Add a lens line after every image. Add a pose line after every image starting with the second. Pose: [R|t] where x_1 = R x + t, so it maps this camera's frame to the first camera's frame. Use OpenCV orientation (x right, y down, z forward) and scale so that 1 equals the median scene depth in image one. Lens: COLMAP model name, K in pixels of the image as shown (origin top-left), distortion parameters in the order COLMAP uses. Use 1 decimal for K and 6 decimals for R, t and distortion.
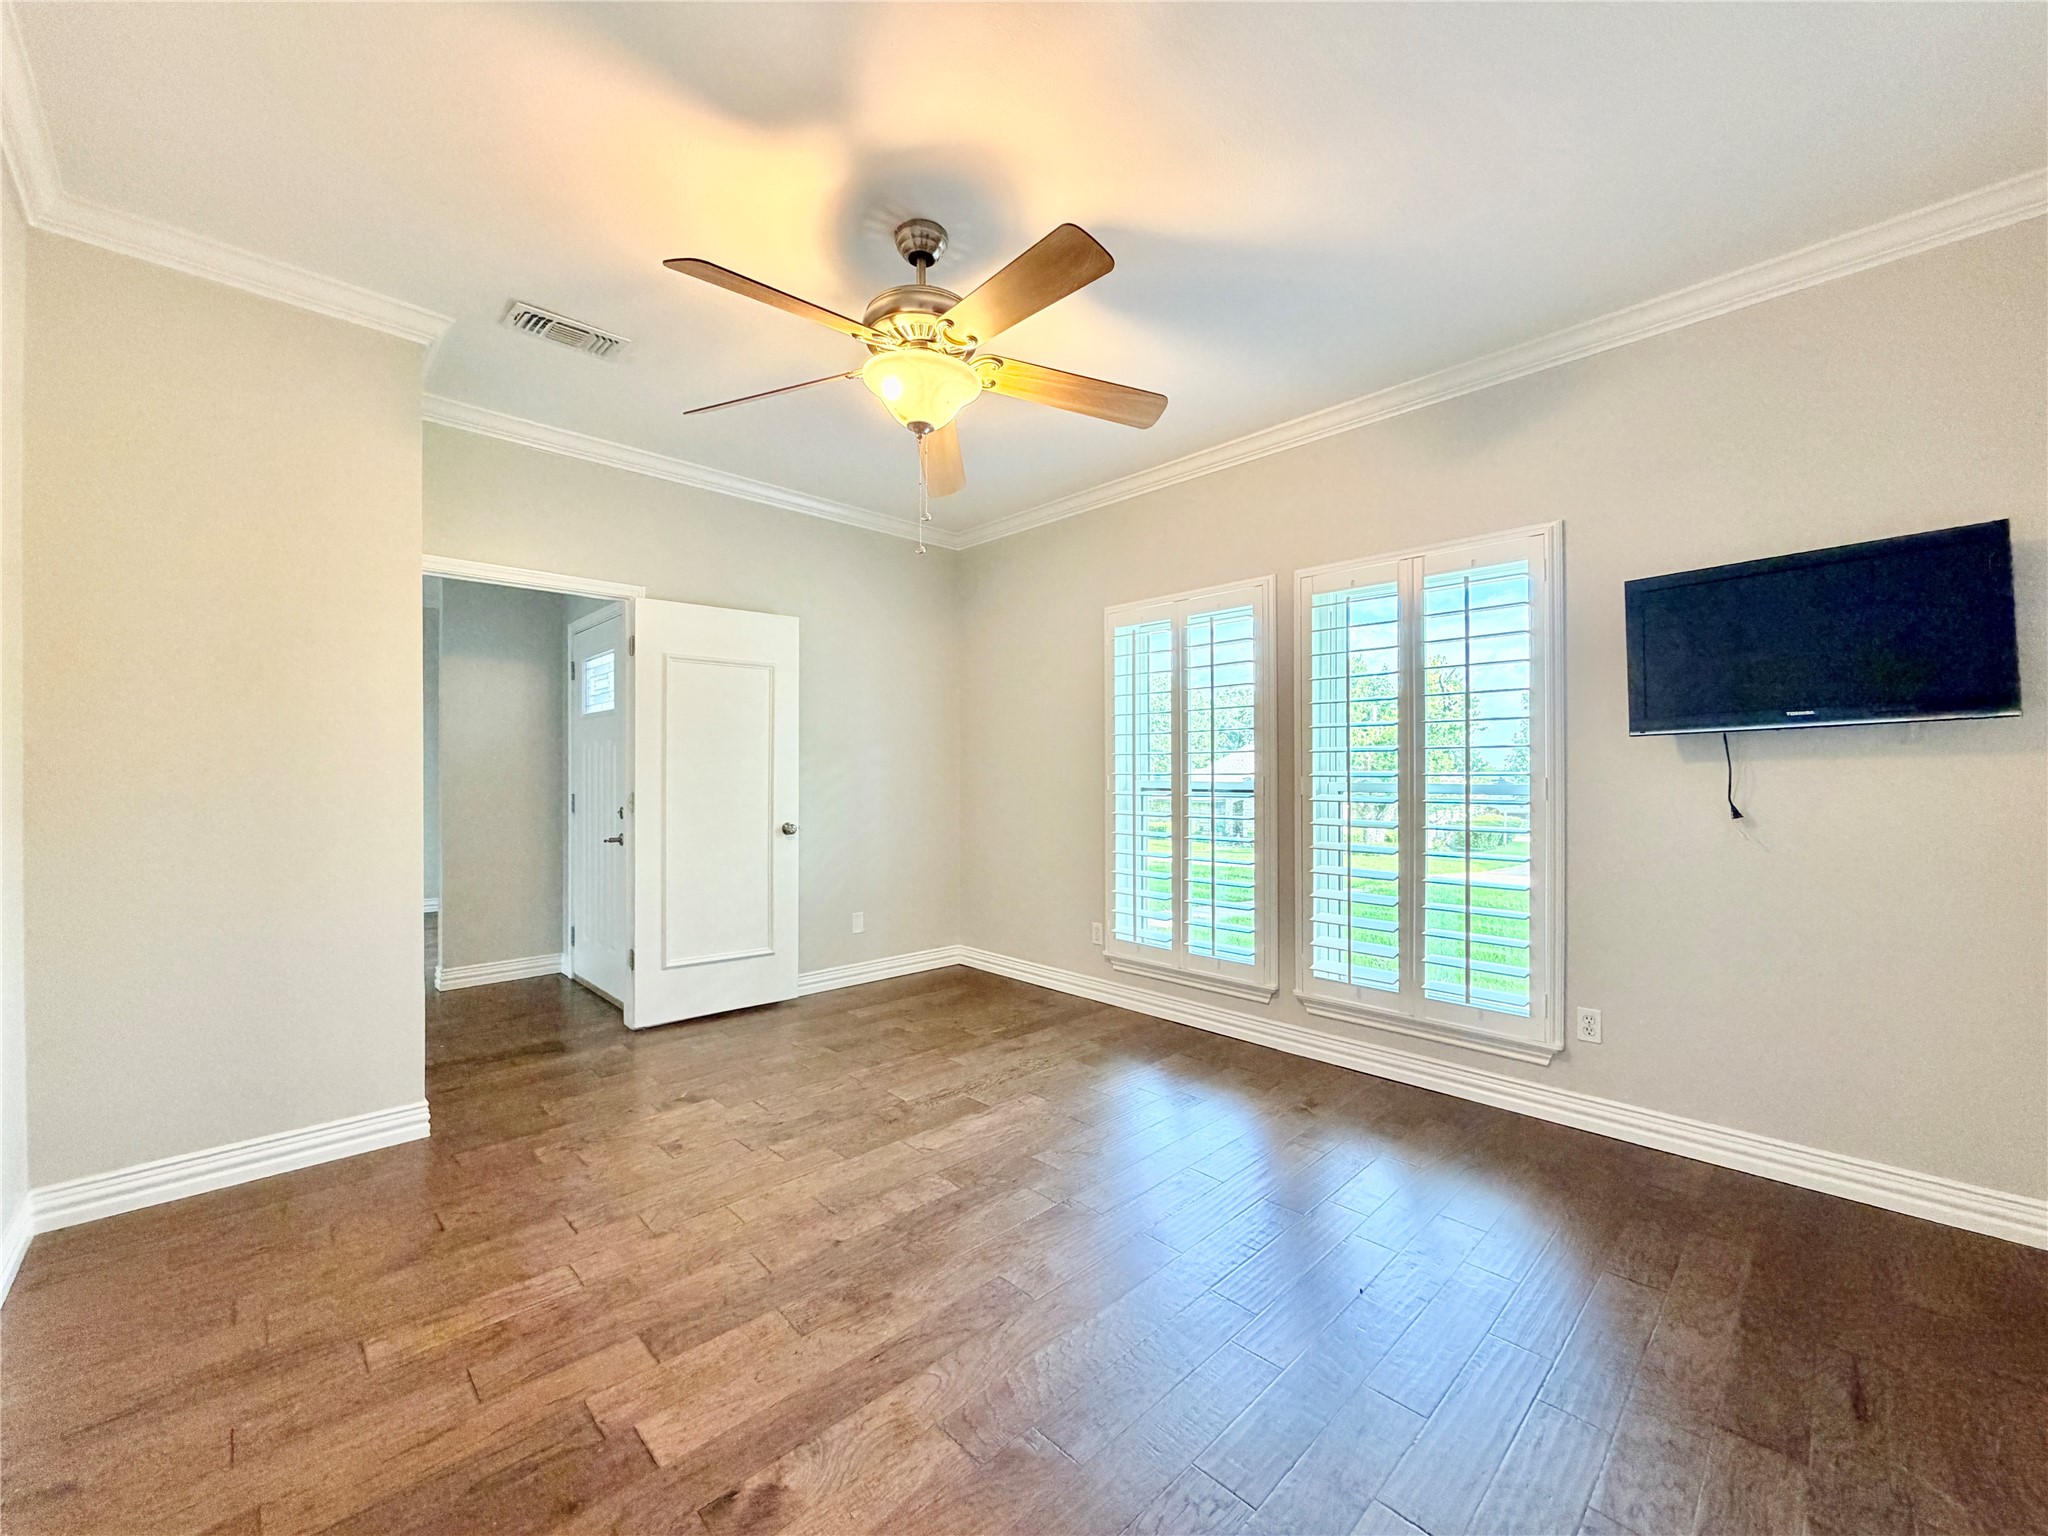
lens RADIAL K [[815.4, 0, 1024.0], [0, 815.4, 768.0], [0, 0, 1]] dist [-0.003584, -0.000362]
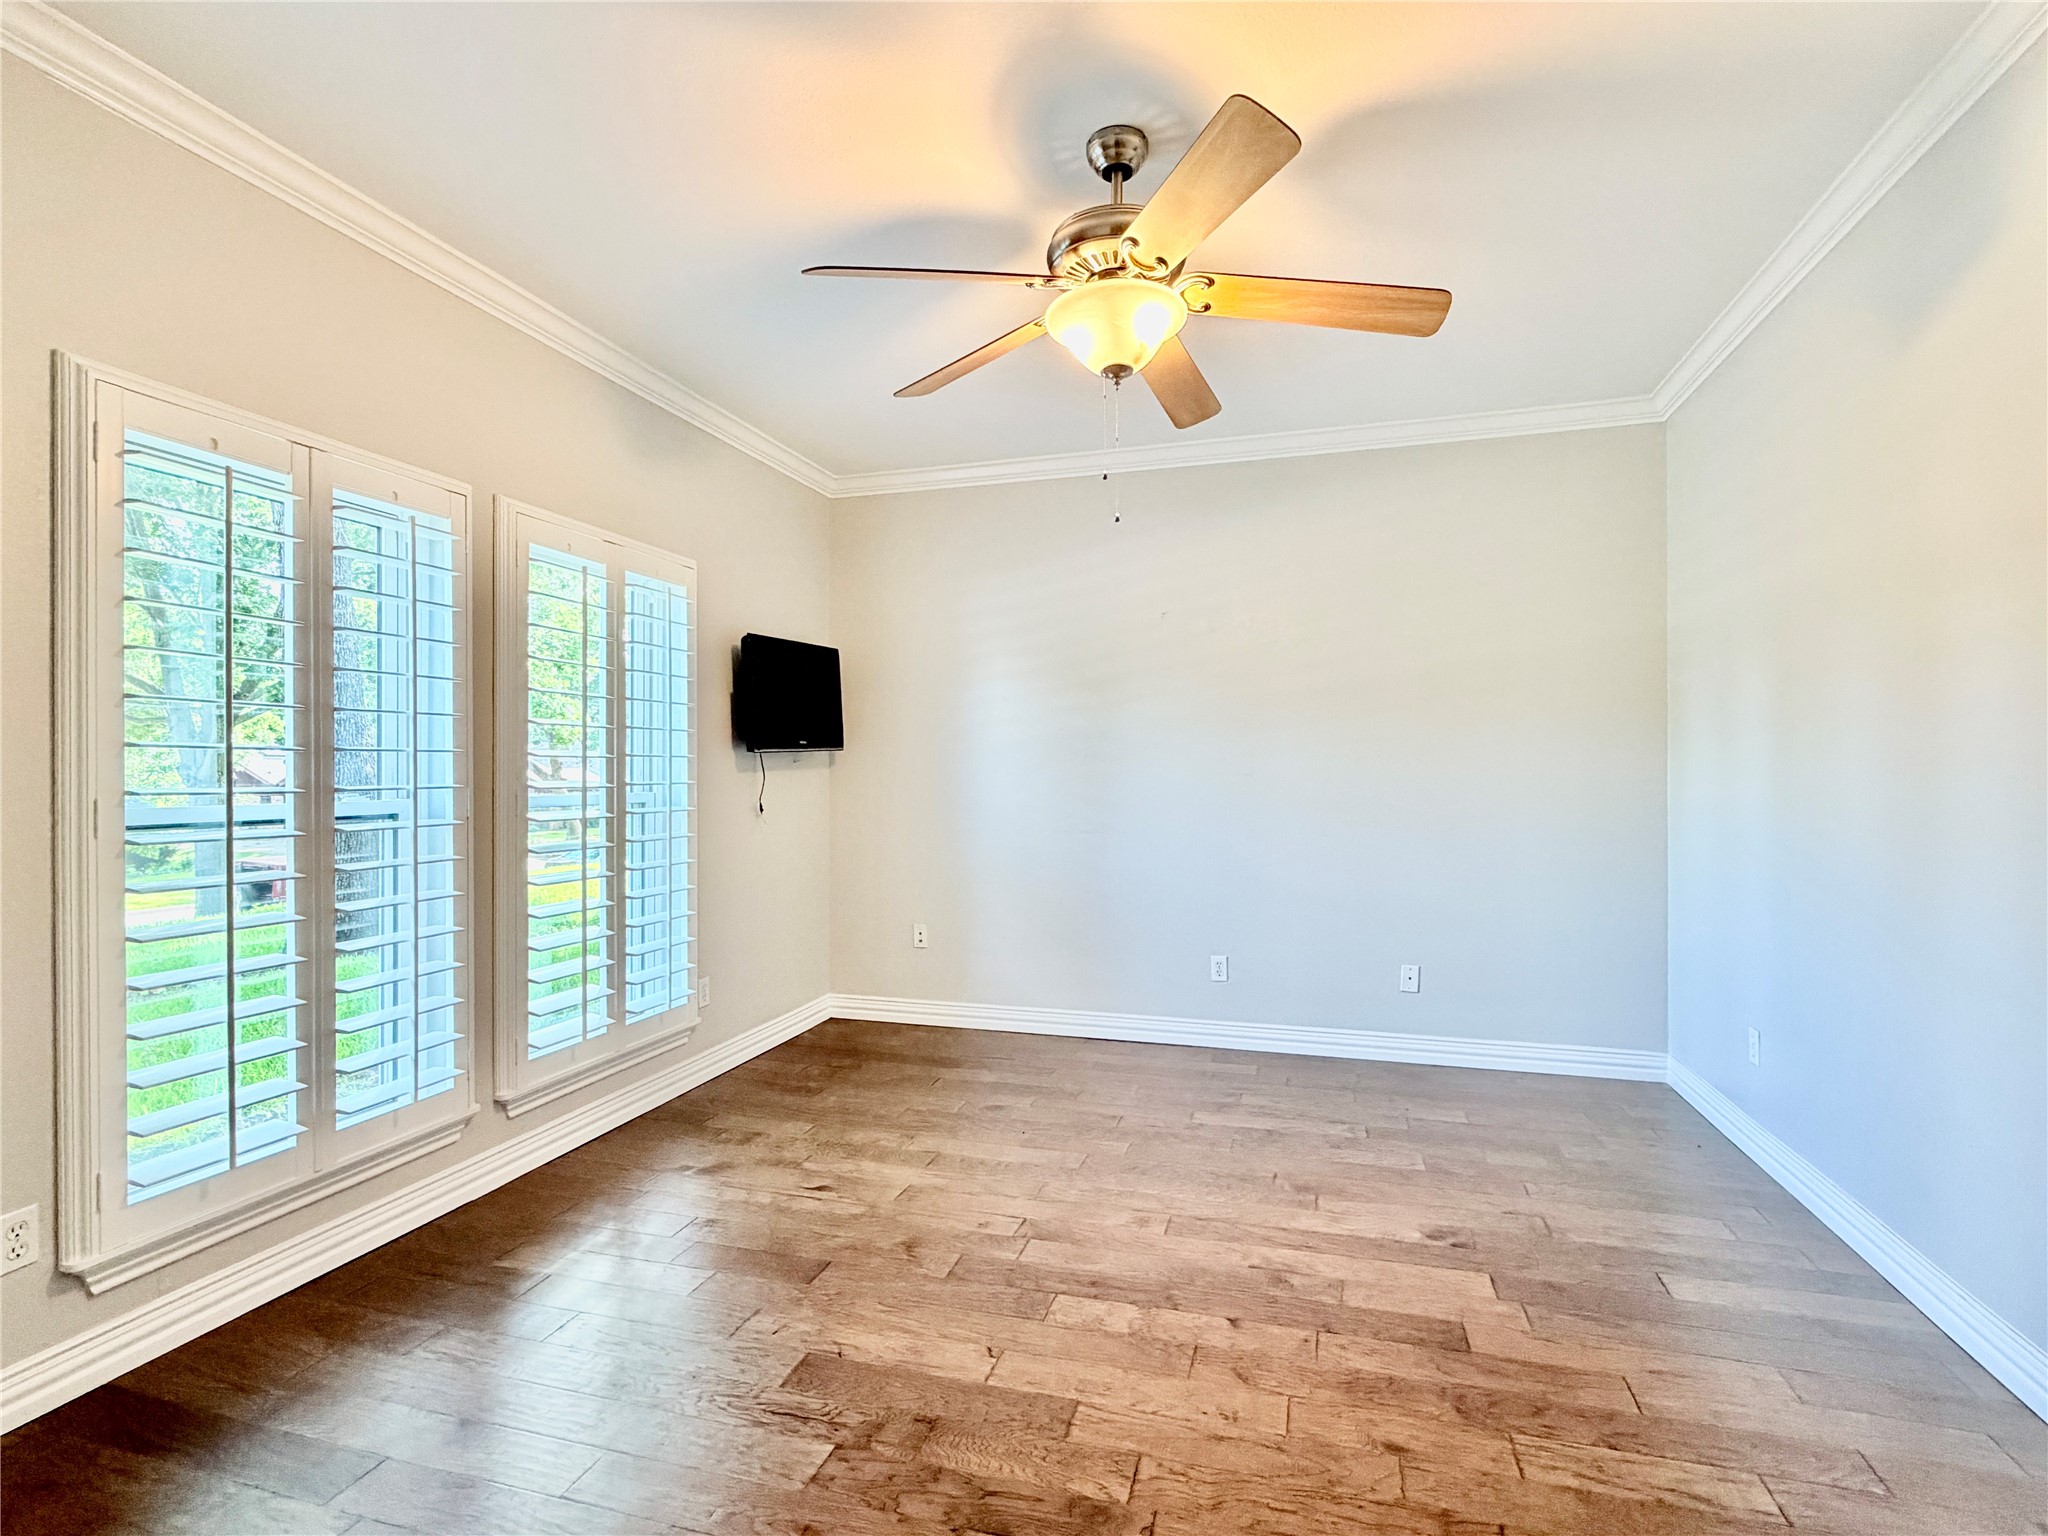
lens RADIAL K [[995.5, 0, 1024.0], [0, 995.5, 768.0], [0, 0, 1]] dist [0.000776, 0.000159]
pose [[-0.486984, 0.006214, 0.873389, -0.971565], [-0.002539, 0.999960, -0.008531, -0.002602], [-0.873407, -0.006372, -0.486949, 1.579247]]
